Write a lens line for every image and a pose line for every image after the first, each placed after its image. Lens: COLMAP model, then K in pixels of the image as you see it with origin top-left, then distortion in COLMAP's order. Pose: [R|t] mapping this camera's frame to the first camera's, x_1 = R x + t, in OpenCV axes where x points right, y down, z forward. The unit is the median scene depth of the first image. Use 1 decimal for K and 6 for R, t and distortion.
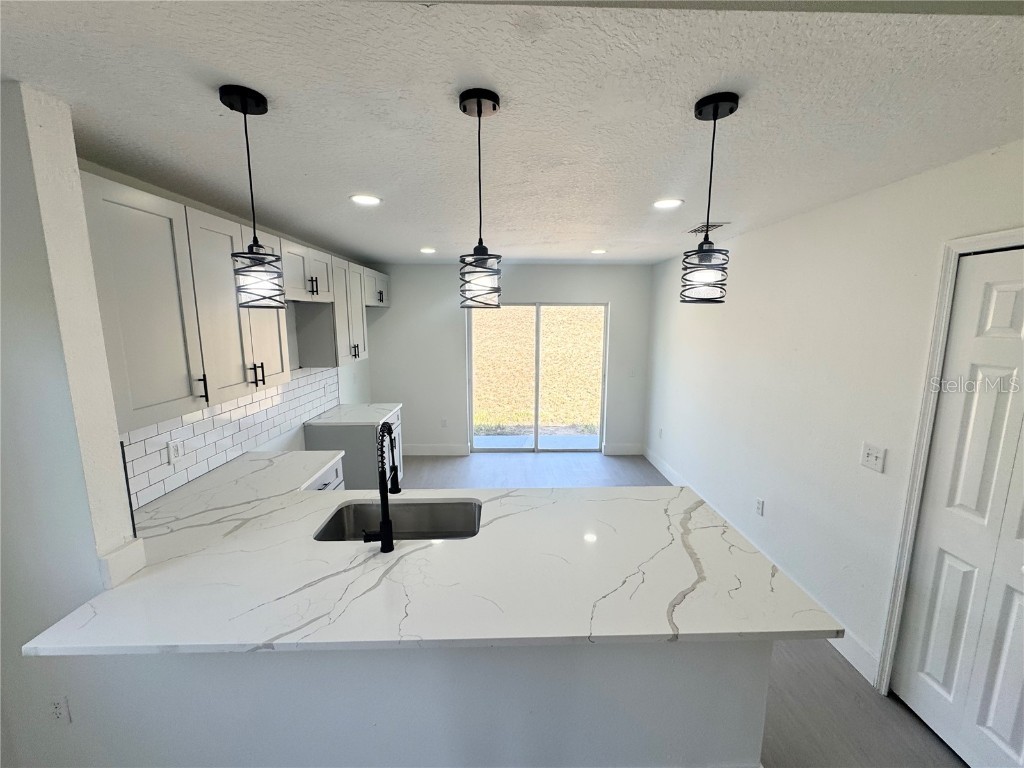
lens RADIAL K [[410.6, 0, 513.2], [0, 410.6, 377.8], [0, 0, 1]] dist [-0.003949, 0.000381]
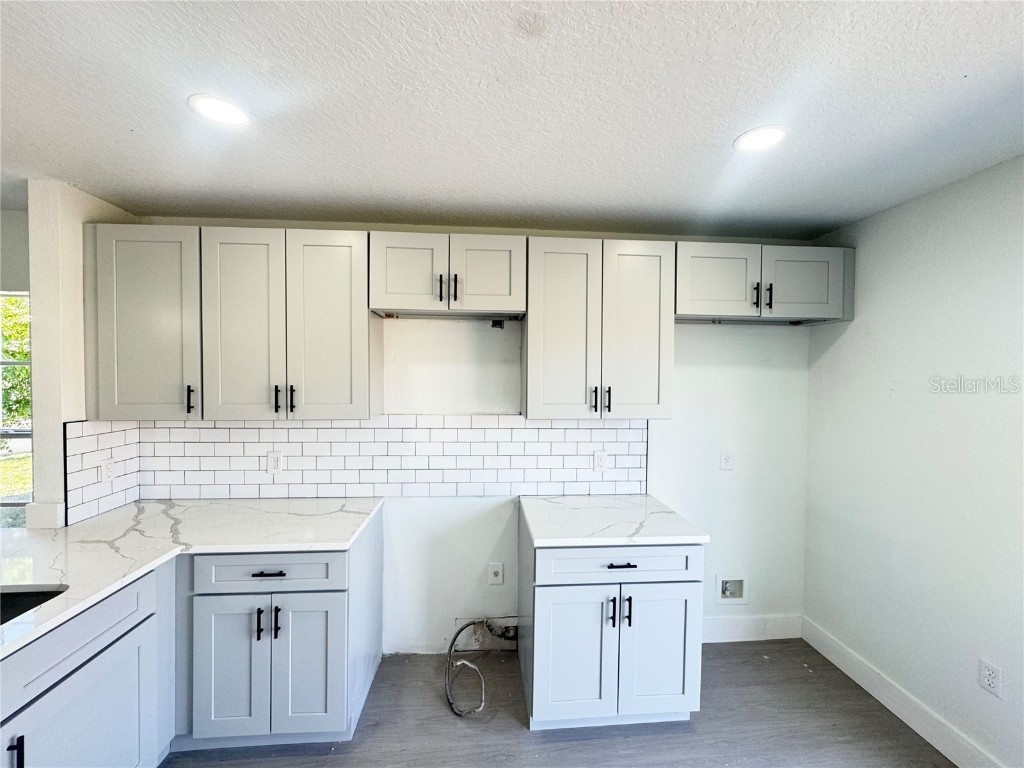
lens RADIAL K [[410.6, 0, 516.2], [0, 410.6, 382.3], [0, 0, 1]] dist [-0.003949, 0.000381]
pose [[0.060514, 0.016813, -0.998026, 0.196690], [-0.156769, 0.987609, 0.007132, -0.096771], [0.985780, 0.156028, 0.062400, 1.120793]]
